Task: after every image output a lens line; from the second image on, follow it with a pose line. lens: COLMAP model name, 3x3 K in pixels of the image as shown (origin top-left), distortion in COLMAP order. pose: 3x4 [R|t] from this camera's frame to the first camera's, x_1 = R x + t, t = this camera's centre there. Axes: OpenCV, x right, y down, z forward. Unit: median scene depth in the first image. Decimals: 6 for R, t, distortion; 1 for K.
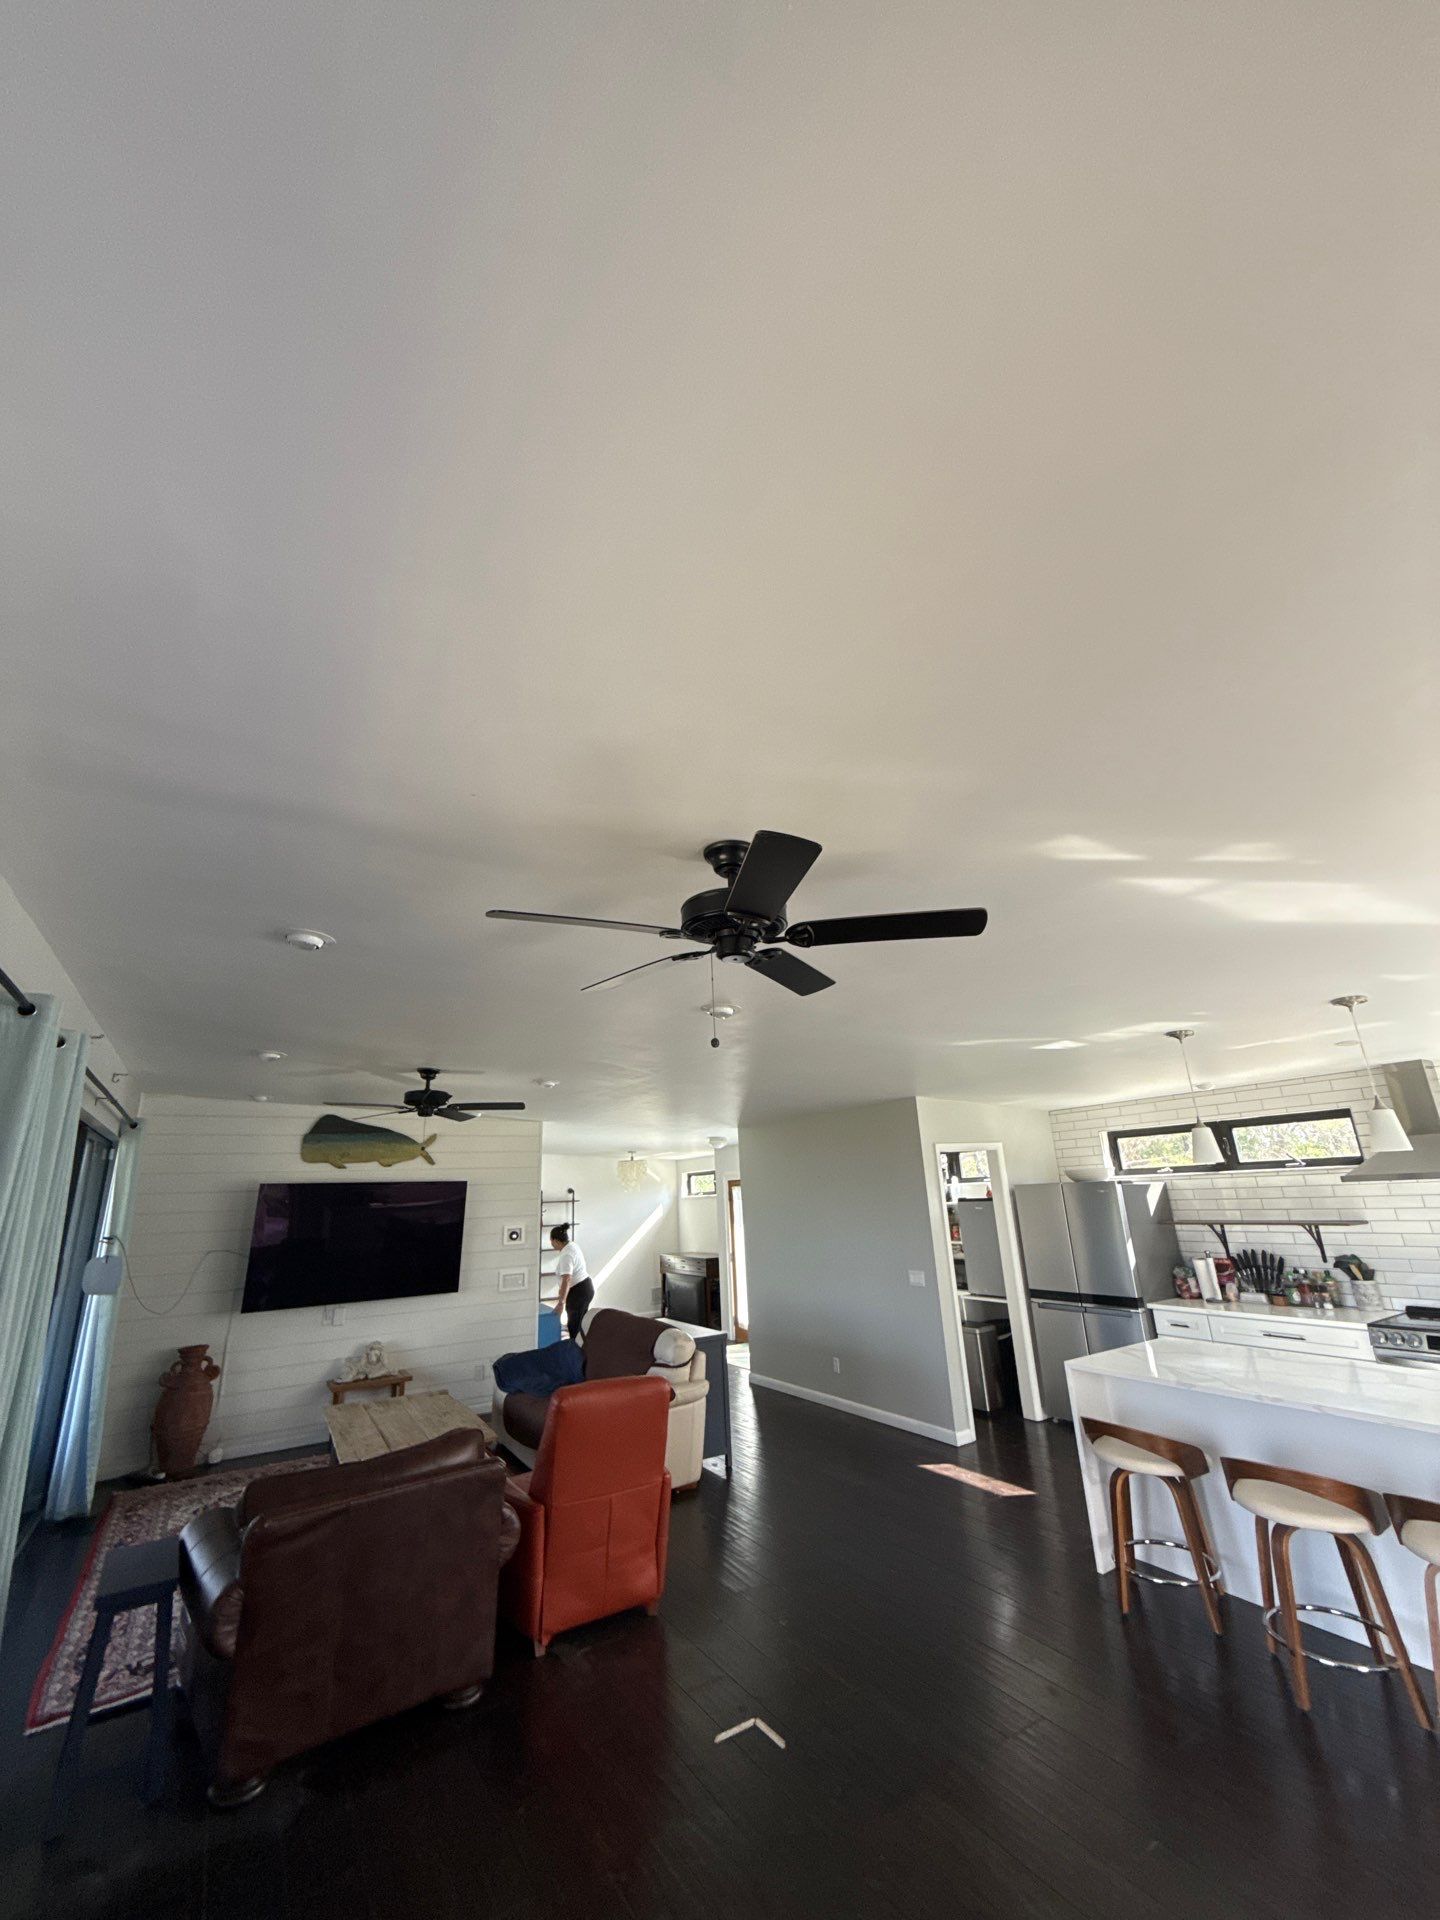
lens RADIAL K [[763.5, 0, 716.8], [0, 763.5, 960.0], [0, 0, 1]] dist [-0.000528, 0.000439]
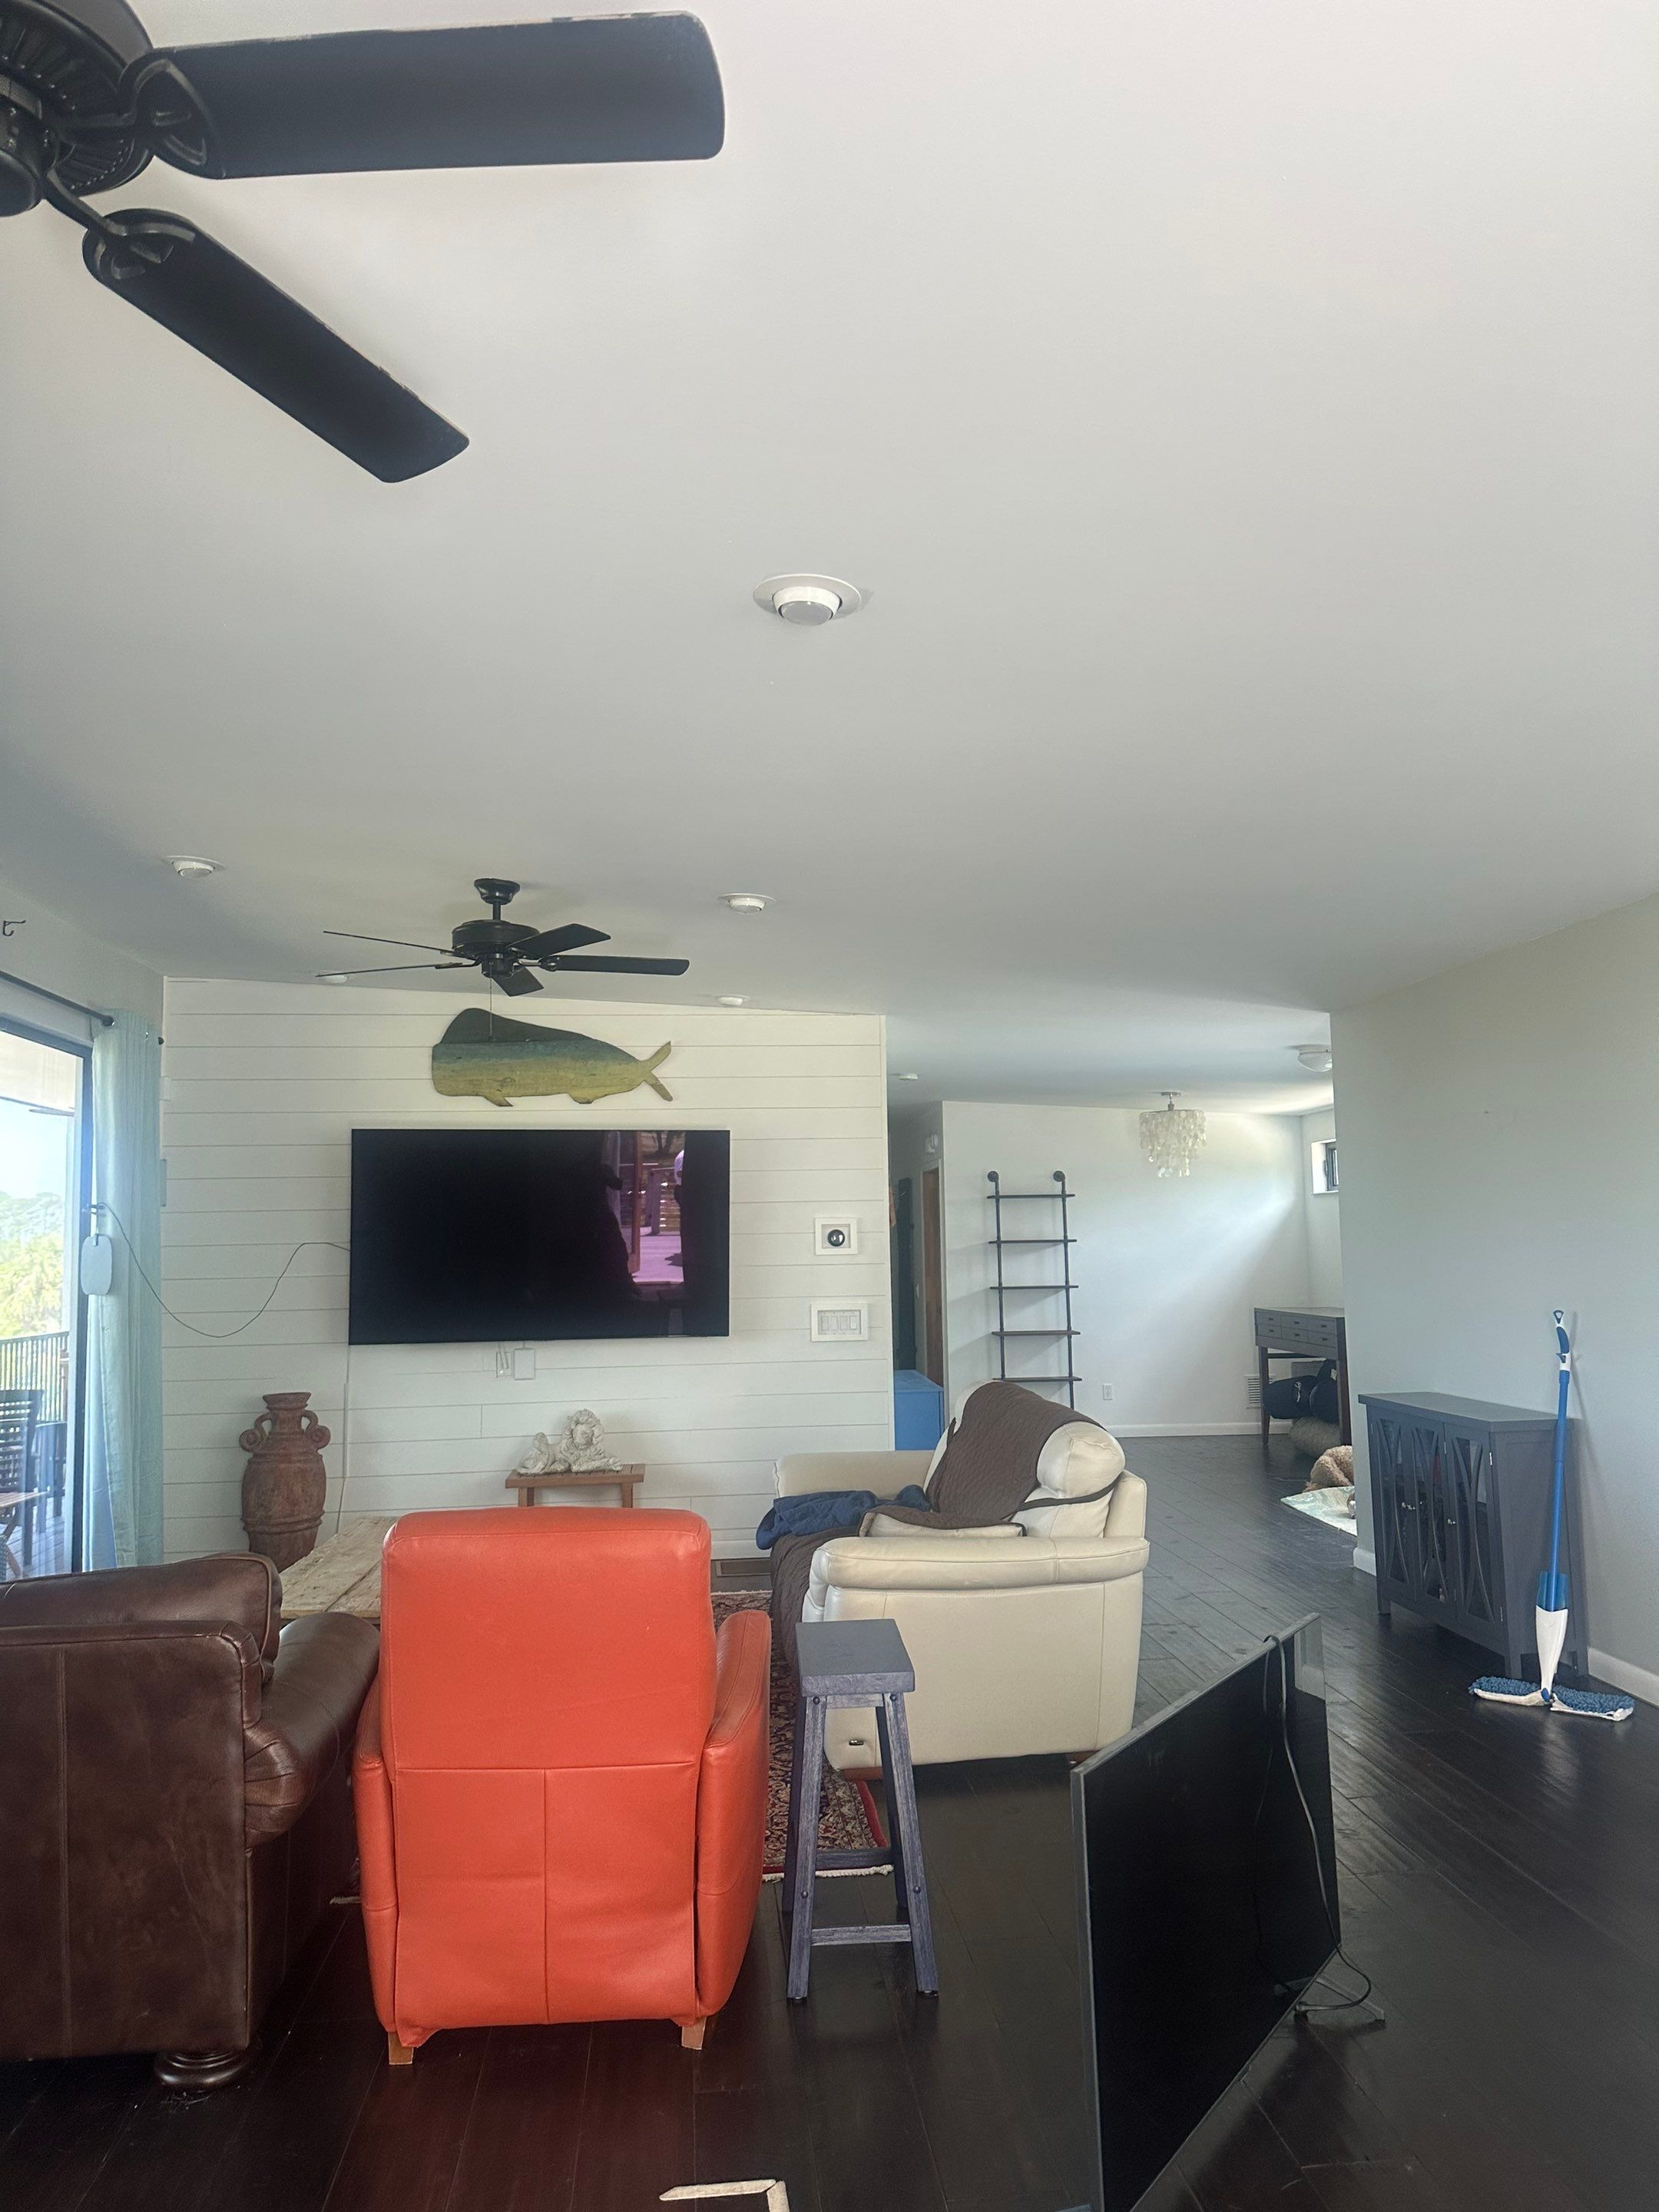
lens RADIAL K [[1535.1, 0, 856.3], [0, 1535.1, 1121.7], [0, 0, 1]] dist [0.120079, -0.159198]
pose [[0.902772, -0.010851, -0.429982, 0.212881], [0.109298, 0.972655, 0.204931, 0.095808], [0.416001, -0.232002, 0.879272, 0.160535]]
